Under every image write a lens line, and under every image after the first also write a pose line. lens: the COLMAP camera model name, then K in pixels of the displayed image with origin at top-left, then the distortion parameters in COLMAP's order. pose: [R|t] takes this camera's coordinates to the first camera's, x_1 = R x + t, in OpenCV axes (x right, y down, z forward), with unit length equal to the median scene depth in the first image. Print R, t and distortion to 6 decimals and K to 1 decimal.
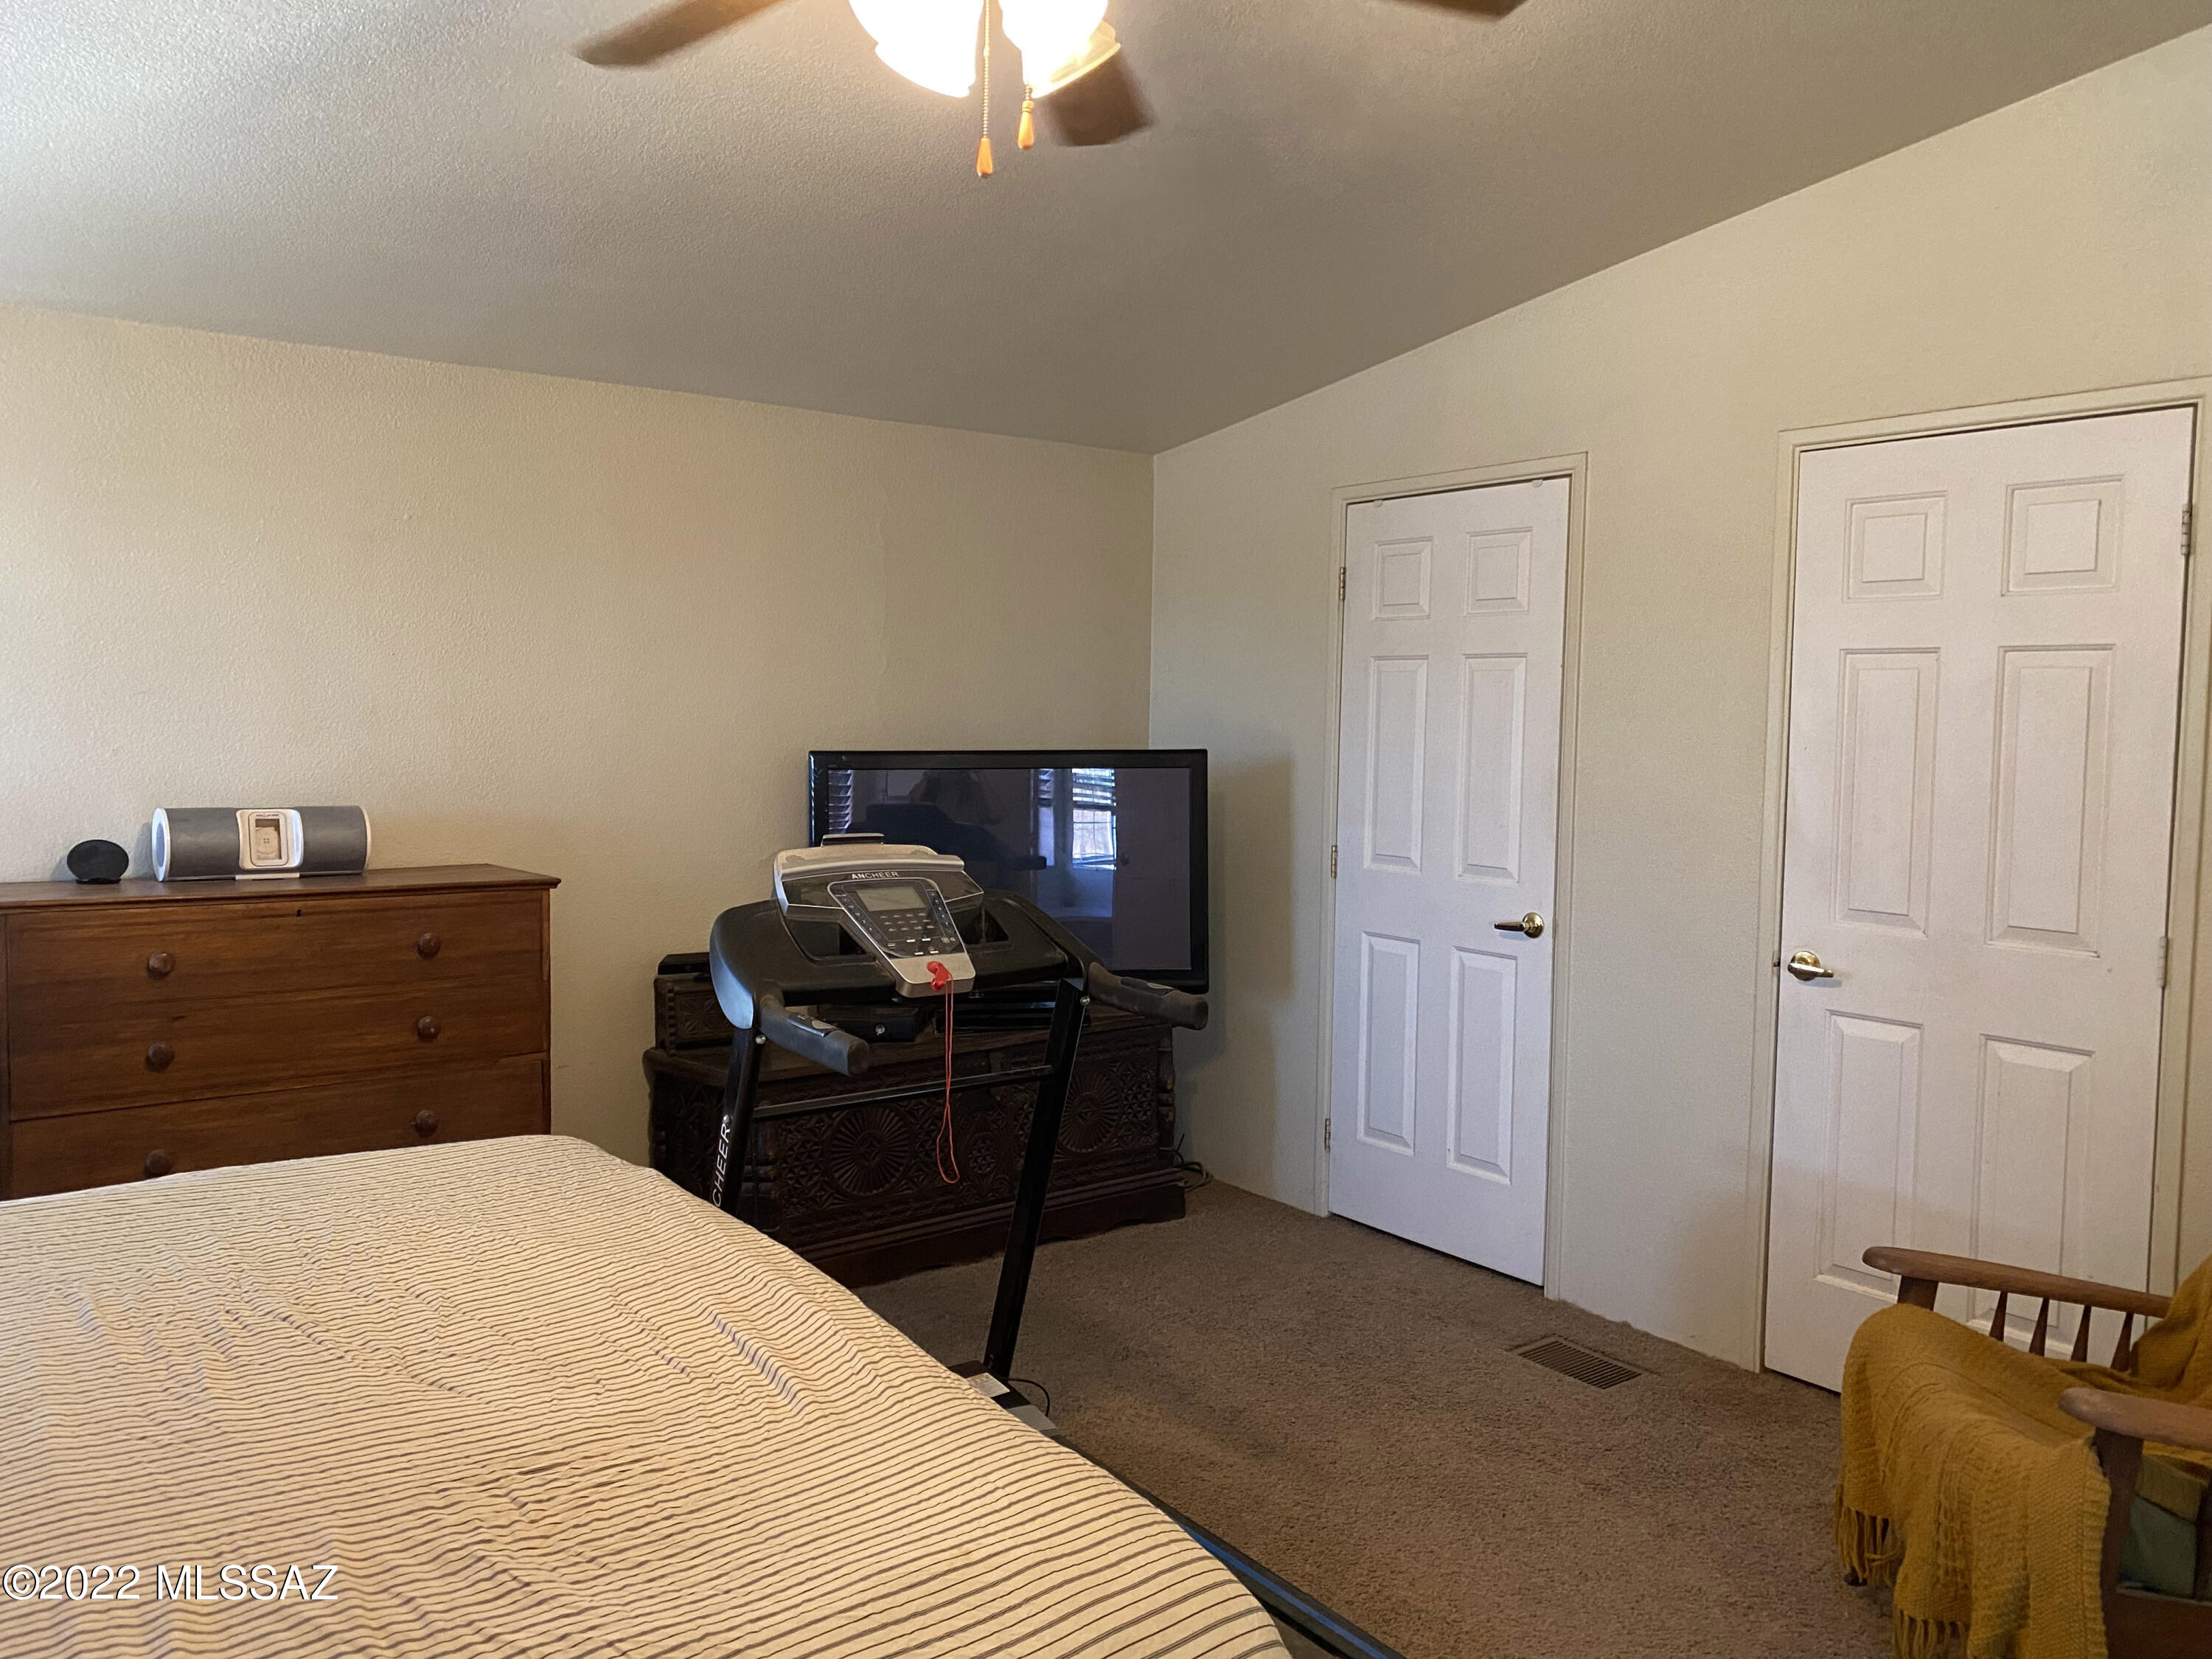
lens RADIAL K [[1674.2, 0, 1106.0], [0, 1674.2, 829.5], [0, 0, 1]] dist [0.052918, -0.003127]
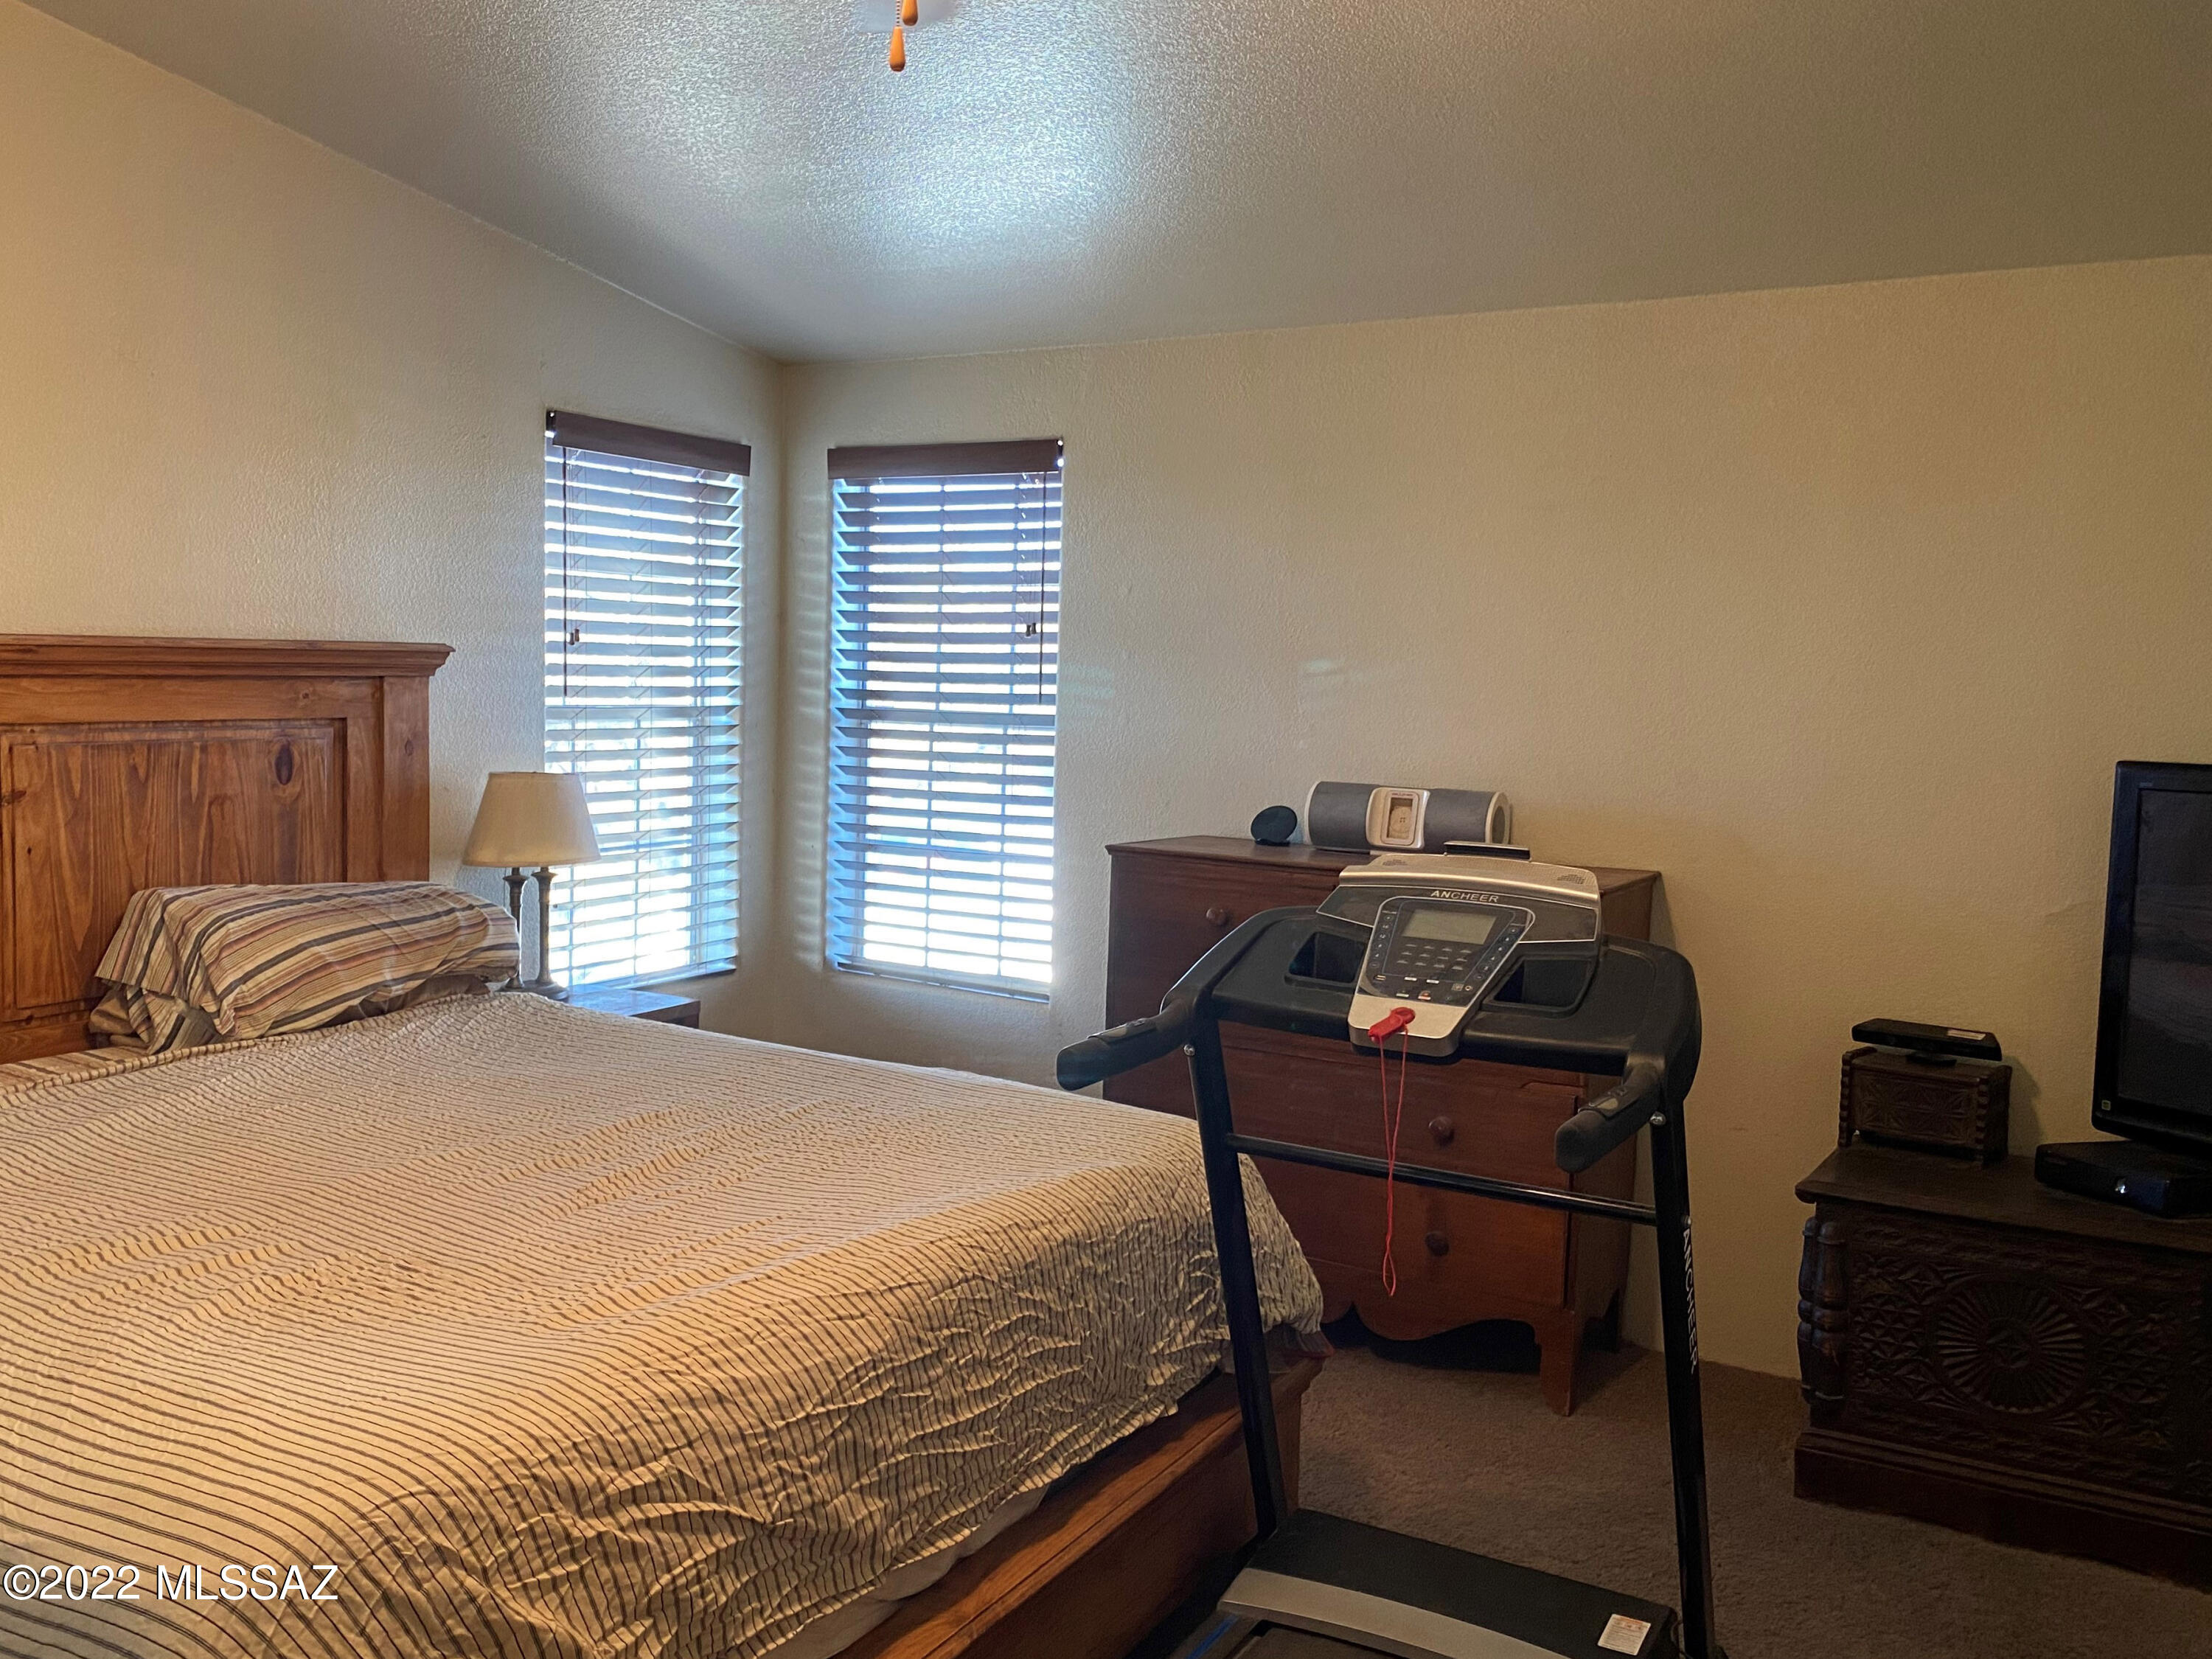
lens RADIAL K [[1976.2, 0, 1104.6], [0, 1976.2, 824.5], [0, 0, 1]] dist [0.008938, -0.008054]
pose [[0.385782, 0.068666, -0.920031, 0.536488], [-0.090295, 0.995249, 0.036418, -0.018354], [0.918161, 0.069025, 0.390149, 0.409066]]
